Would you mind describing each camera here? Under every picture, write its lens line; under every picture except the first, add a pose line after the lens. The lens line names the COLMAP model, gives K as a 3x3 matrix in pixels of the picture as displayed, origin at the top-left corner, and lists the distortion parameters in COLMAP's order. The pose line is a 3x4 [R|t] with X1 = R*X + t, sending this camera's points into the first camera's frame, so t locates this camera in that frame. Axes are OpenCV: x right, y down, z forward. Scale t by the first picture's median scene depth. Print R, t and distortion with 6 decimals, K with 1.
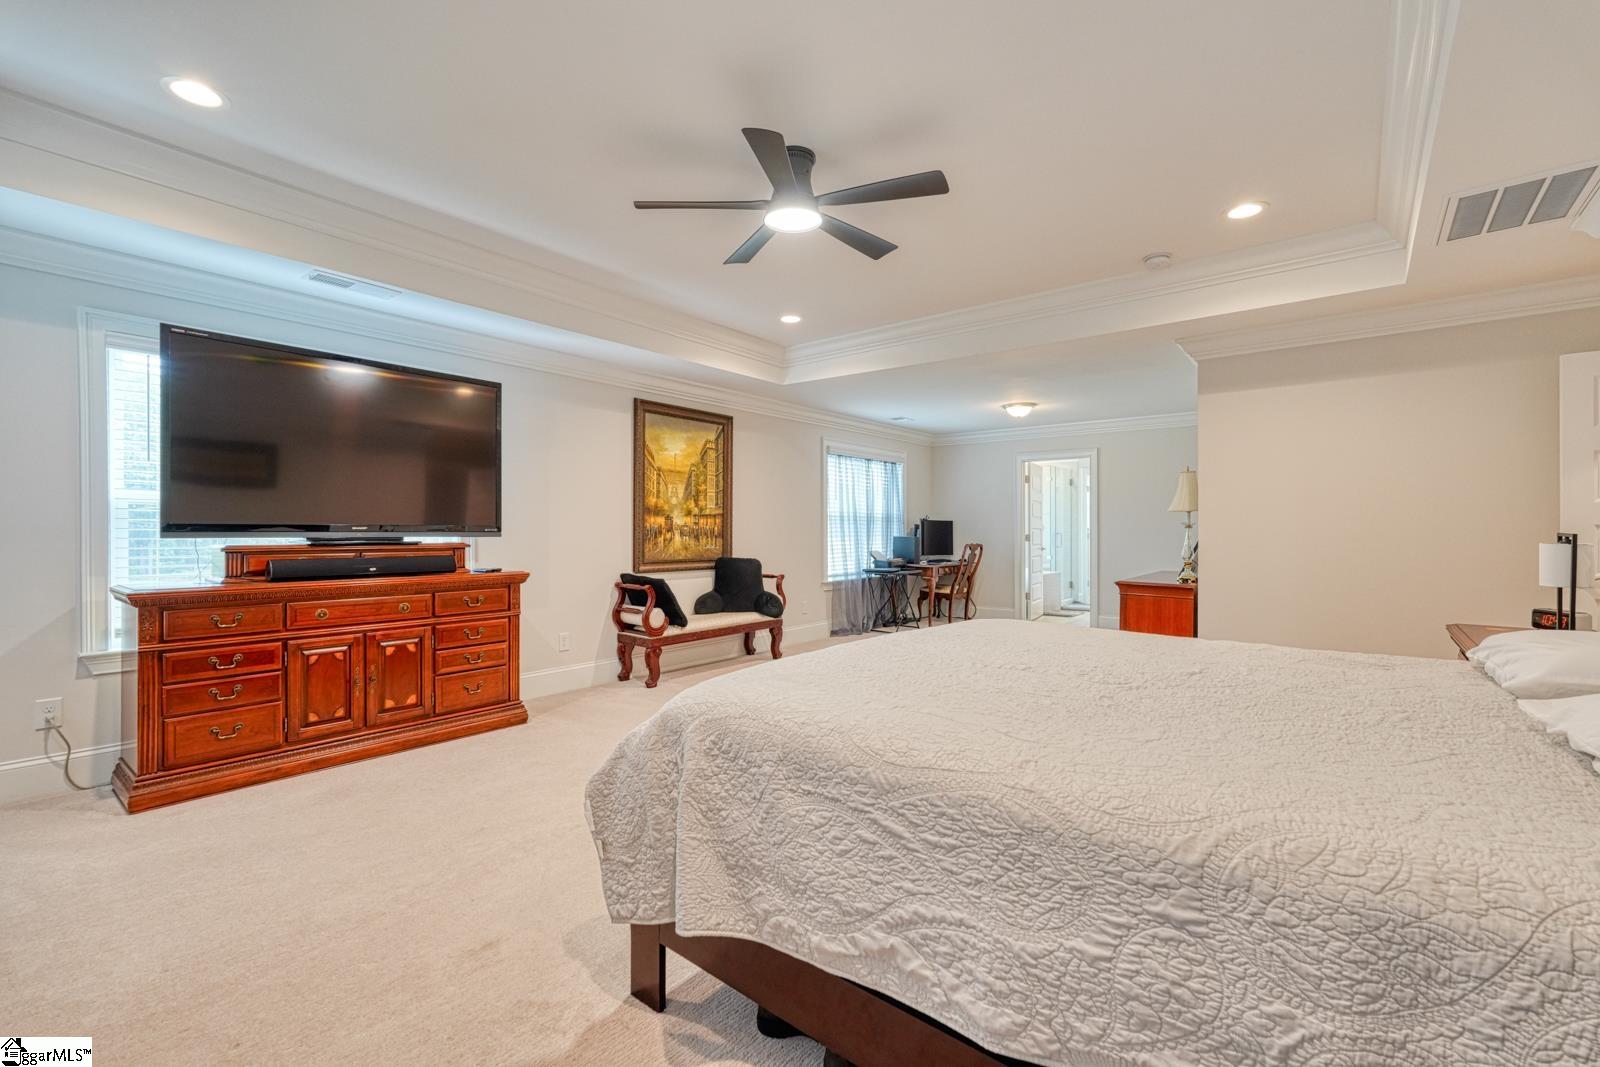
lens RADIAL K [[696.8, 0, 802.6], [0, 696.8, 530.8], [0, 0, 1]] dist [0.002001, -0.001284]
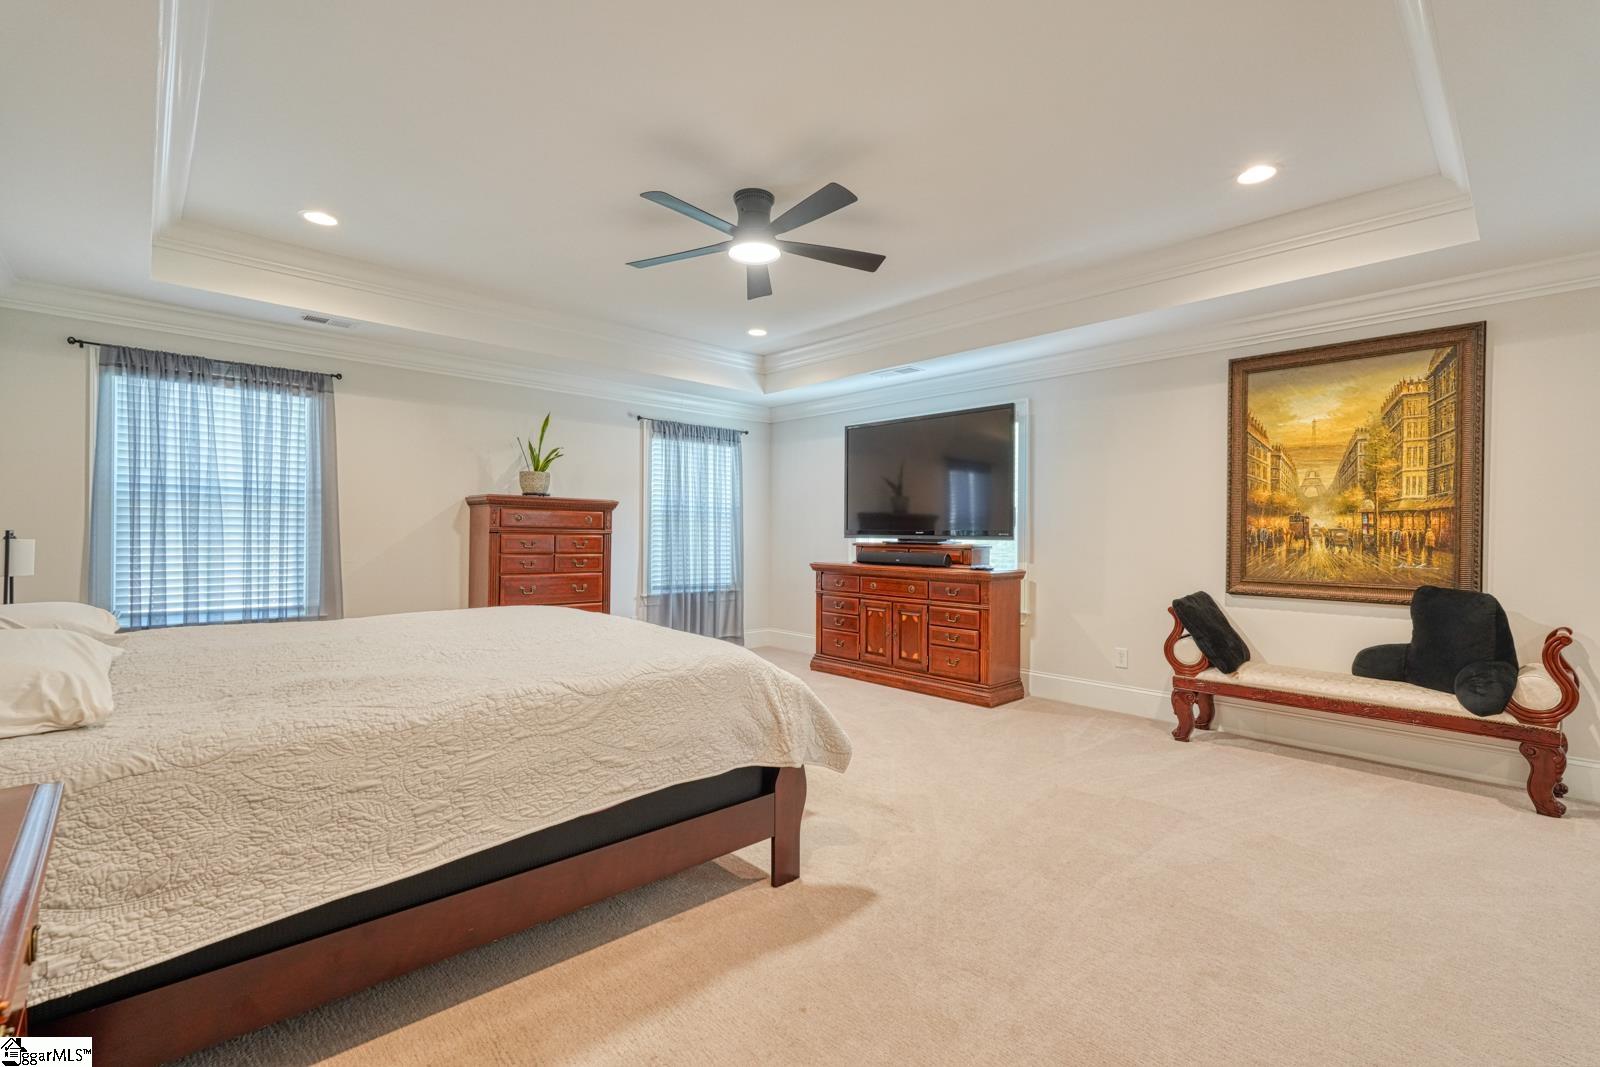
lens RADIAL K [[696.8, 0, 806.2], [0, 696.8, 535.1], [0, 0, 1]] dist [0.002001, -0.001284]
pose [[-0.137338, -0.002101, -0.990522, 0.537501], [-0.010212, 0.999948, -0.000705, 0.002935], [0.990472, 0.010019, -0.137352, 0.622427]]
